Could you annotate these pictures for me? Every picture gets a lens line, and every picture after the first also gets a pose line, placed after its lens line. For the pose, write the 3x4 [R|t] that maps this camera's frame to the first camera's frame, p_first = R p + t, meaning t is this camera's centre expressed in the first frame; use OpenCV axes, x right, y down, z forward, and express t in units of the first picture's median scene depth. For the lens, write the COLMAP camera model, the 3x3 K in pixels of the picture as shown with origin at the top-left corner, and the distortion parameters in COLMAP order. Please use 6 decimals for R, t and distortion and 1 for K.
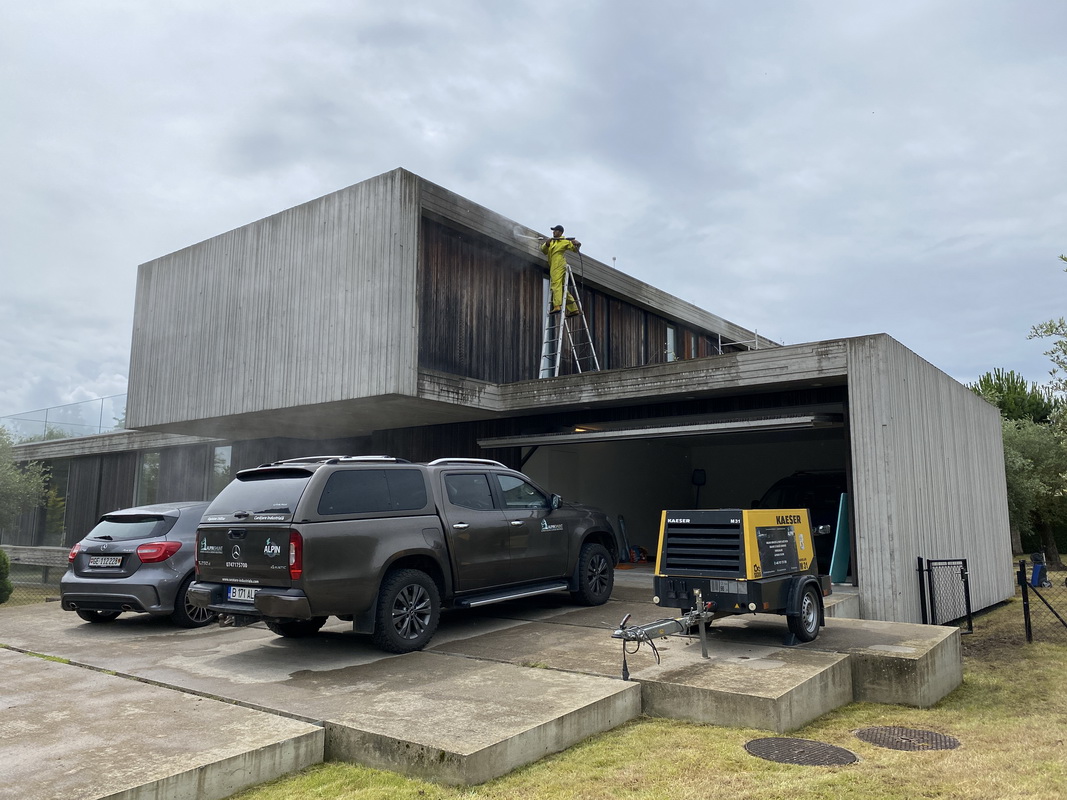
lens RADIAL K [[819.0, 0, 533.5], [0, 819.0, 400.0], [0, 0, 1]] dist [0.009984, -0.010133]
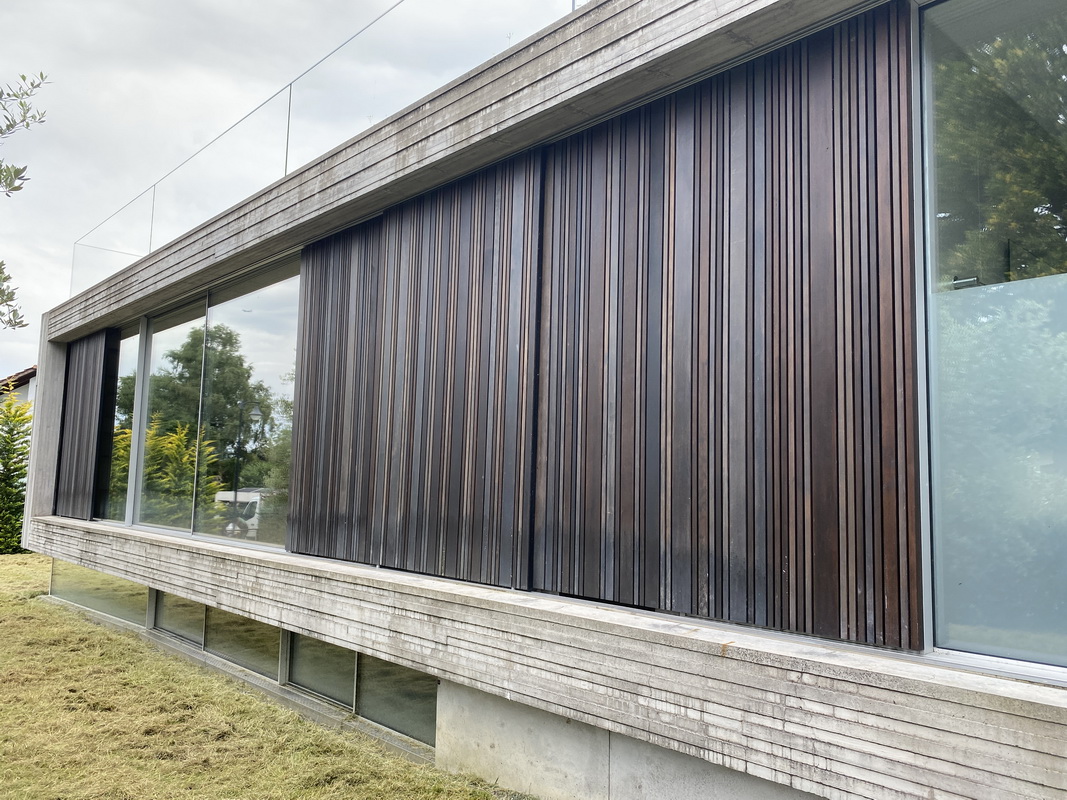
lens RADIAL K [[826.4, 0, 542.6], [0, 826.4, 399.6], [0, 0, 1]] dist [-0.005865, 0.004994]
pose [[0.987543, 0.003799, -0.157305, -0.695975], [0.003414, 0.998956, 0.045558, 0.199967], [0.157314, -0.045527, 0.986499, 1.275627]]
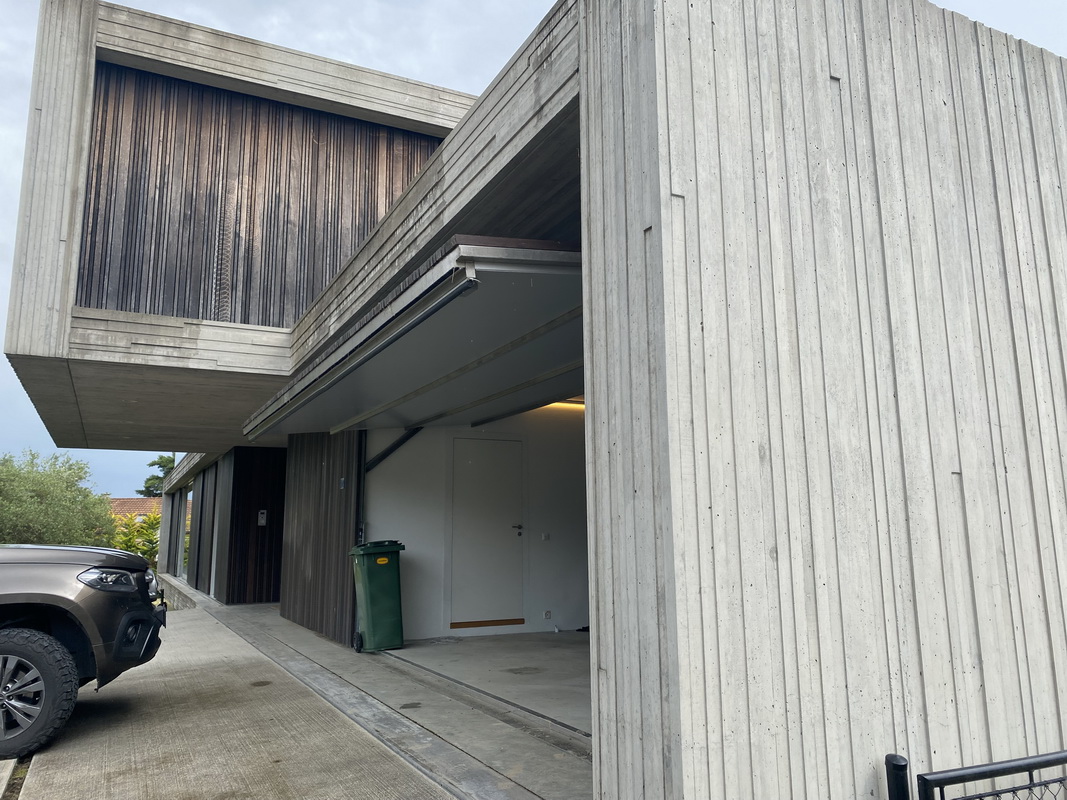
lens RADIAL K [[824.0, 0, 533.5], [0, 824.0, 400.0], [0, 0, 1]] dist [0.002568, -0.004406]
pose [[0.899925, -0.083337, -0.428007, 0.392136], [0.075967, 0.996520, -0.034304, 0.069973], [0.429376, -0.001643, 0.903124, 0.590857]]
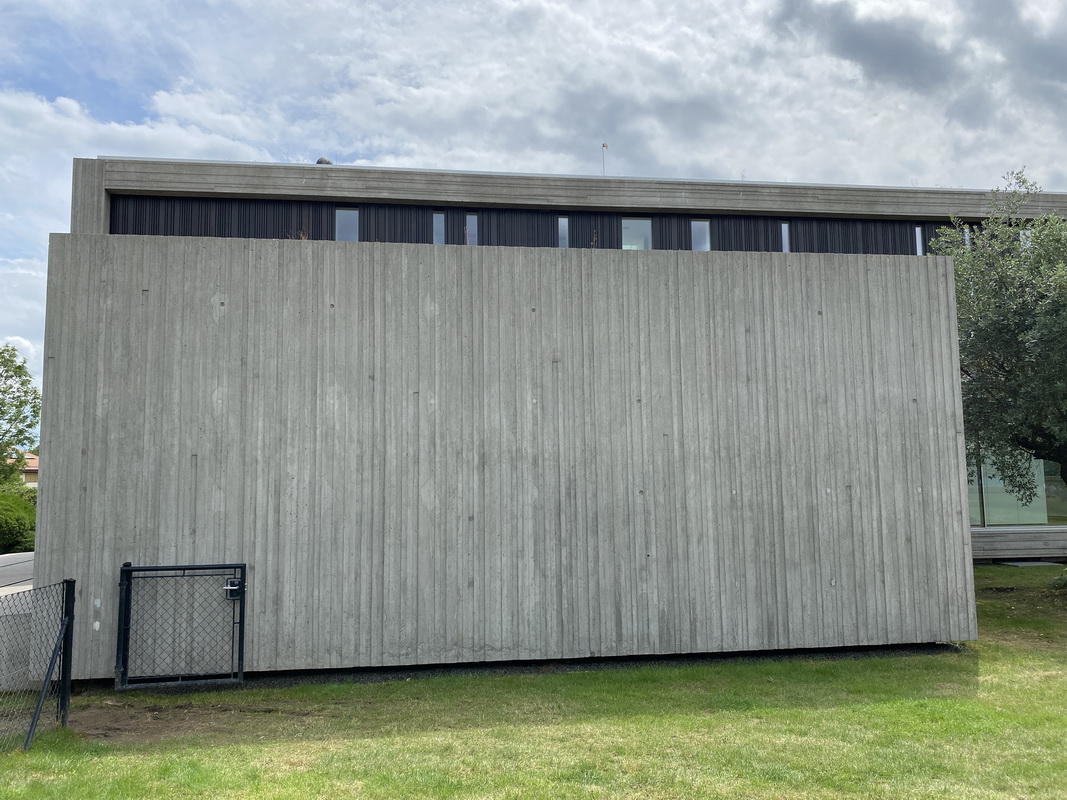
lens RADIAL K [[836.8, 0, 507.2], [0, 836.8, 398.3], [0, 0, 1]] dist [0.044088, -0.101158]
pose [[0.707261, -0.081765, -0.702208, 0.911875], [0.124383, 0.992186, 0.009748, 0.069952], [0.695924, -0.094237, 0.711905, 0.588921]]
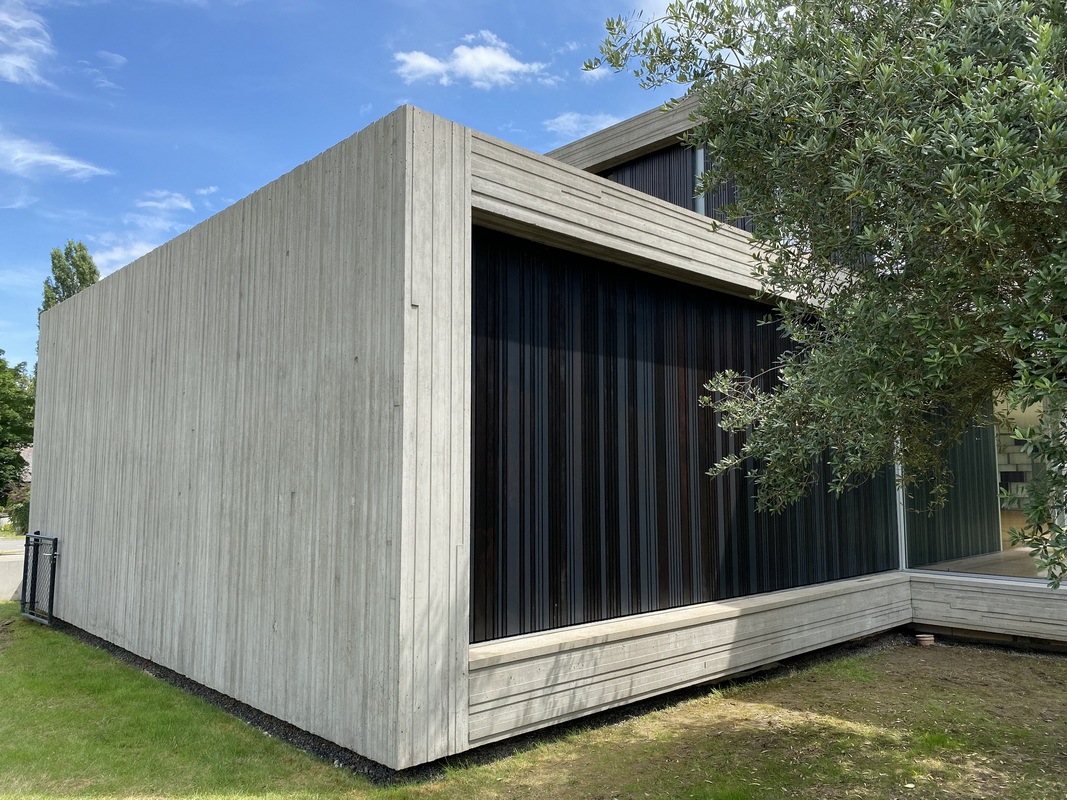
lens RADIAL K [[824.0, 0, 533.5], [0, 824.0, 400.0], [0, 0, 1]] dist [0.002568, -0.004406]
pose [[-0.150525, -0.102680, -0.983259, 1.050063], [0.149433, 0.980801, -0.125300, 0.193220], [0.977247, -0.165792, -0.132292, 1.362838]]
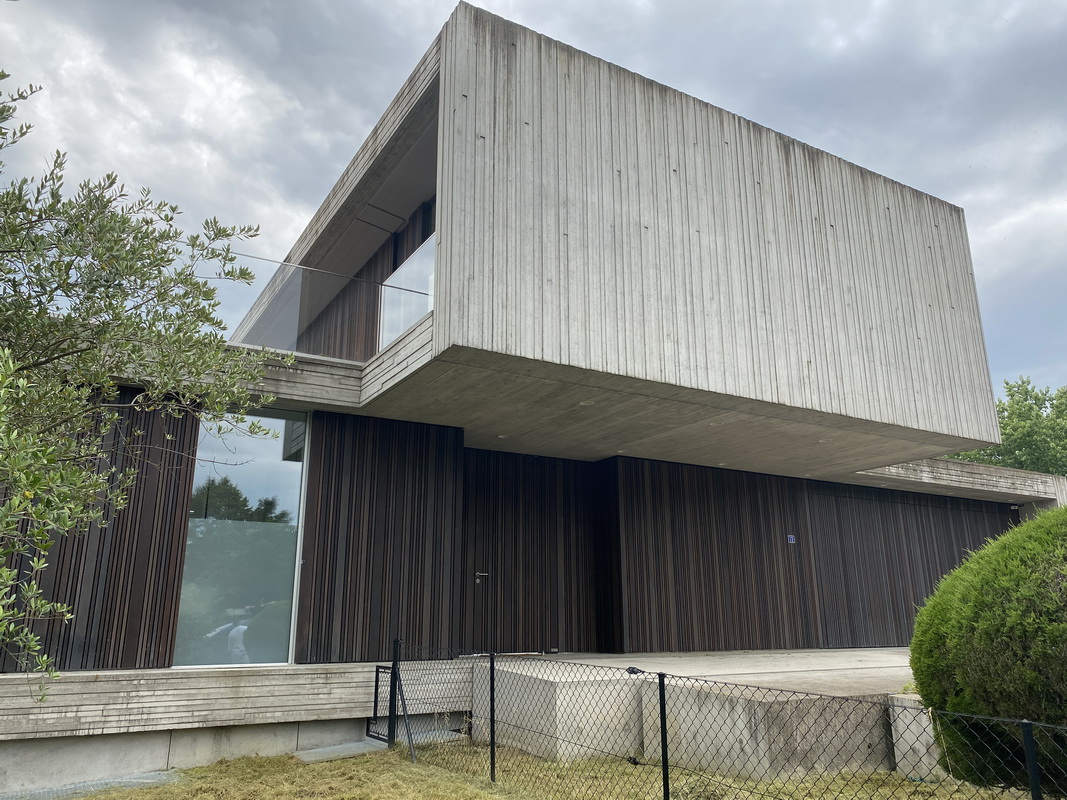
lens RADIAL K [[819.0, 0, 533.5], [0, 819.0, 400.0], [0, 0, 1]] dist [0.009984, -0.010133]
pose [[0.367183, 0.234897, 0.900000, -1.117977], [-0.133514, 0.970877, -0.198925, 0.180550], [-0.920517, -0.047121, 0.387852, 1.061488]]
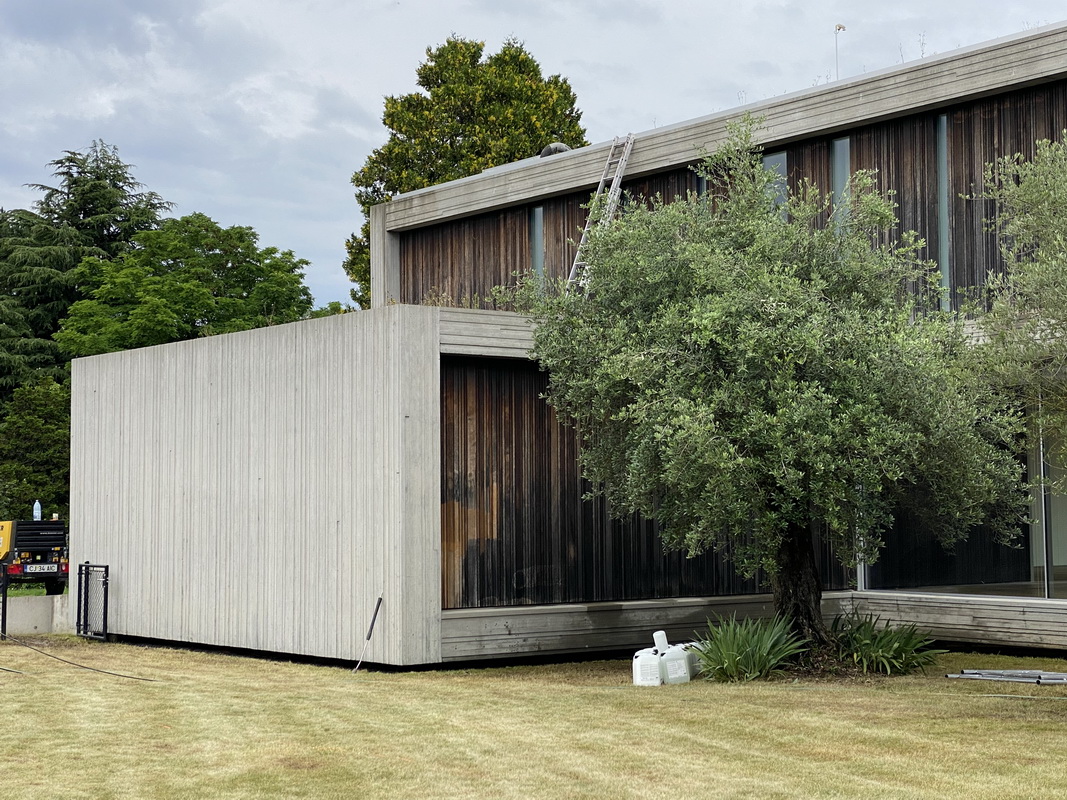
lens RADIAL K [[1803.1, 0, 533.5], [0, 1803.1, 400.0], [0, 0, 1]] dist [0.111678, 0.181746]
pose [[-0.258309, -0.060722, -0.964152, 2.049140], [0.152907, 0.982872, -0.102866, 0.247806], [0.953885, -0.173997, -0.244600, 1.715025]]
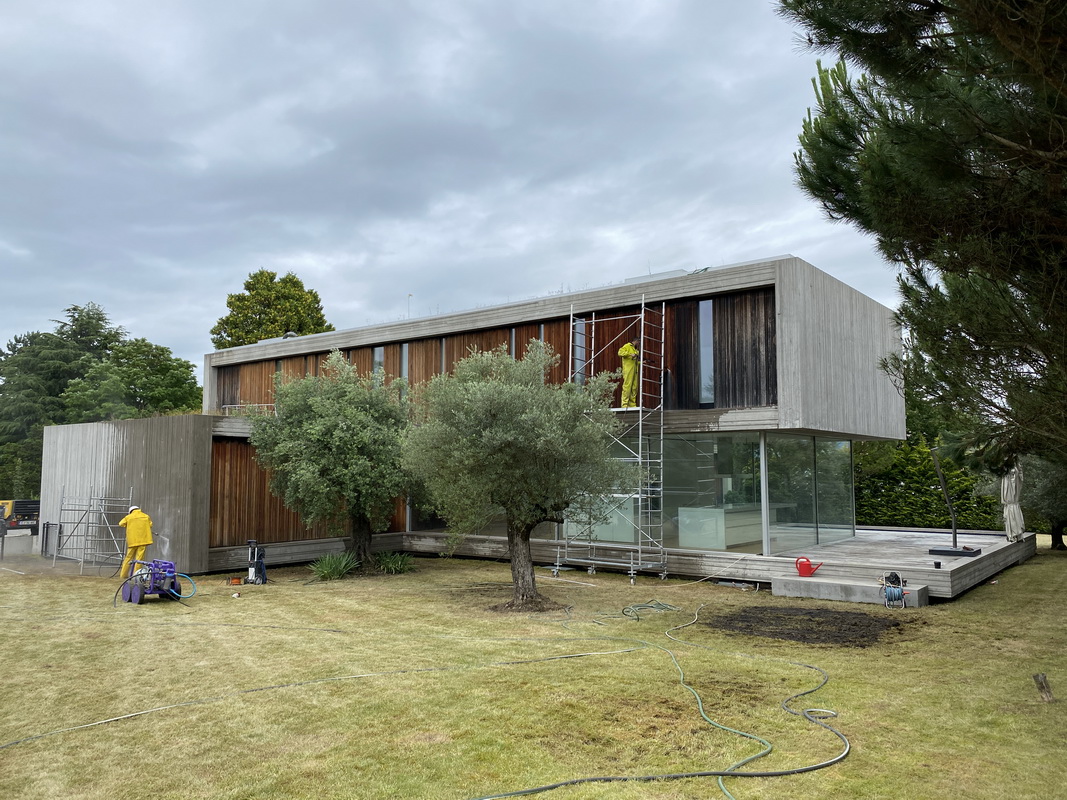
lens RADIAL K [[819.0, 0, 533.5], [0, 819.0, 400.0], [0, 0, 1]] dist [0.009984, -0.010133]
pose [[-0.006687, -0.092497, -0.995690, 2.173656], [0.154299, 0.983692, -0.092419, 0.217244], [0.988002, -0.154252, 0.007694, 1.875101]]
